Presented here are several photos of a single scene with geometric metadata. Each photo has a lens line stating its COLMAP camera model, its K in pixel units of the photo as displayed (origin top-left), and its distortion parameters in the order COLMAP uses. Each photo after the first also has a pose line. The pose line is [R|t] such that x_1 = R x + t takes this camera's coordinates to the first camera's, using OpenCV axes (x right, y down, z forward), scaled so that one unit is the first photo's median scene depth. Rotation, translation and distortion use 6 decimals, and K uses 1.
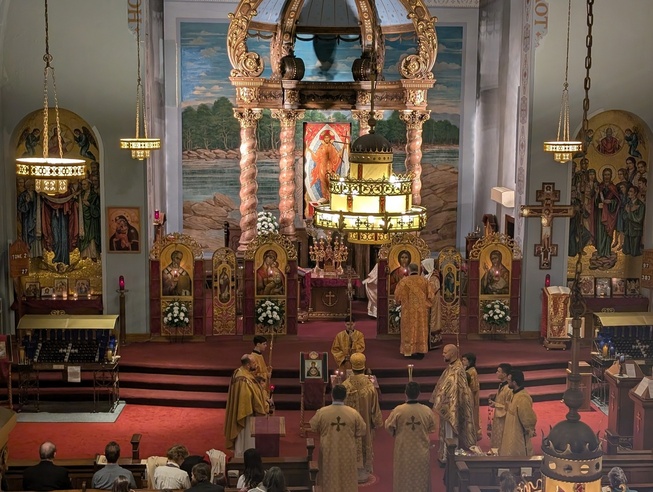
lens RADIAL K [[976.9, 0, 326.5], [0, 976.9, 246.0], [0, 0, 1]] dist [0.186025, -0.890284]
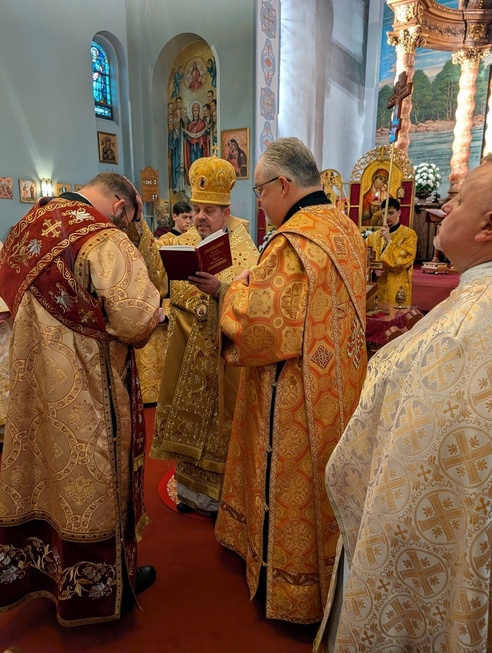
lens RADIAL K [[462.6, 0, 246.0], [0, 462.6, 326.5], [0, 0, 1]] dist [-0.001776, -0.001028]
pose [[0.791927, 0.129413, -0.596744, 0.100454], [-0.077250, 0.990664, 0.112324, 0.099730], [0.605709, -0.042853, 0.794531, 0.618891]]
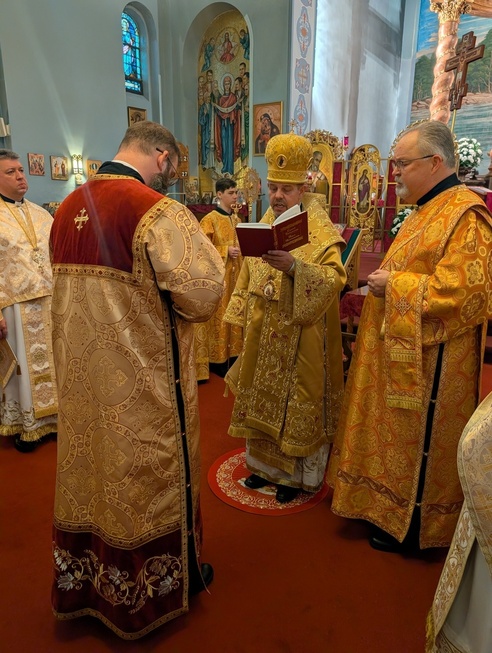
lens RADIAL K [[463.4, 0, 245.0], [0, 463.4, 322.0], [0, 0, 1]] dist [0.001272, -0.004933]
pose [[0.761684, 0.160948, -0.627640, 0.089596], [-0.084066, 0.985018, 0.150571, 0.100352], [0.642471, -0.061924, 0.763804, 0.617302]]
